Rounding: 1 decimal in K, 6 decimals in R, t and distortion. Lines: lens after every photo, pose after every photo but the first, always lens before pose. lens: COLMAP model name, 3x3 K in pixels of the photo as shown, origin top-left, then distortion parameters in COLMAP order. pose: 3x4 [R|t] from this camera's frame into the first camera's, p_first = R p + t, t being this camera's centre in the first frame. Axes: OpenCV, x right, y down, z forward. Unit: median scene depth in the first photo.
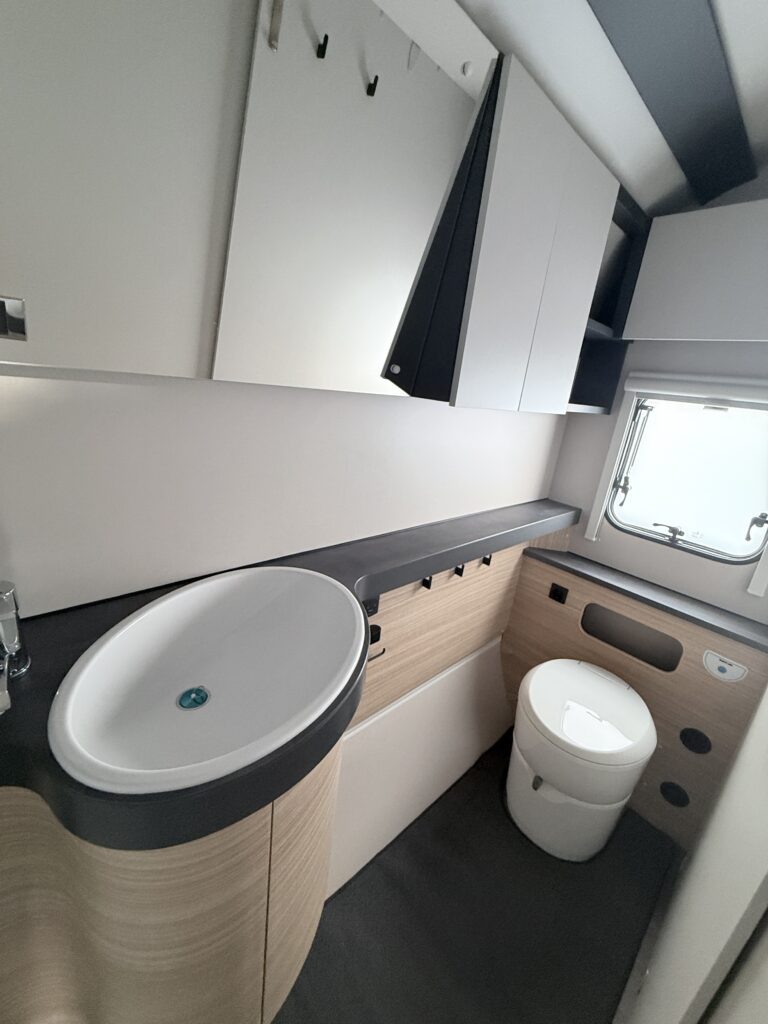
lens RADIAL K [[409.8, 0, 386.5], [0, 409.8, 508.2], [0, 0, 1]] dist [0.000456, -0.000268]
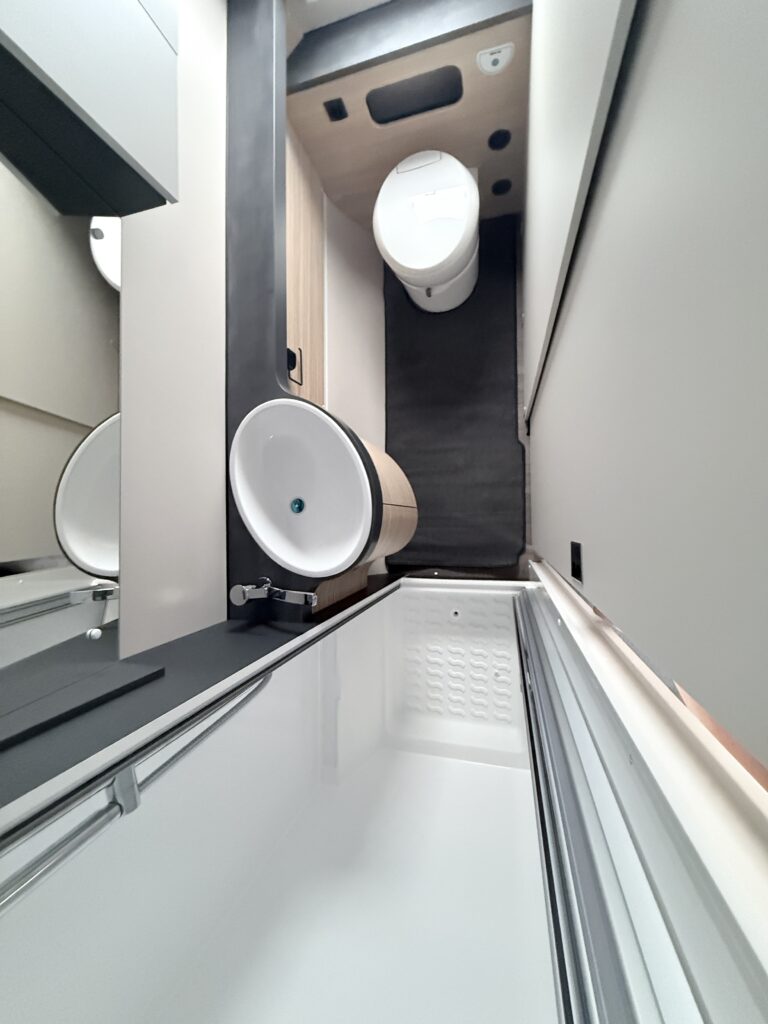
lens RADIAL K [[409.8, 0, 386.5], [0, 409.8, 508.2], [0, 0, 1]] dist [0.000456, -0.000268]
pose [[0.610793, -0.739743, -0.282333, 0.121108], [0.544068, 0.133048, 0.828425, -0.382148], [-0.575257, -0.659605, 0.483736, -0.039550]]
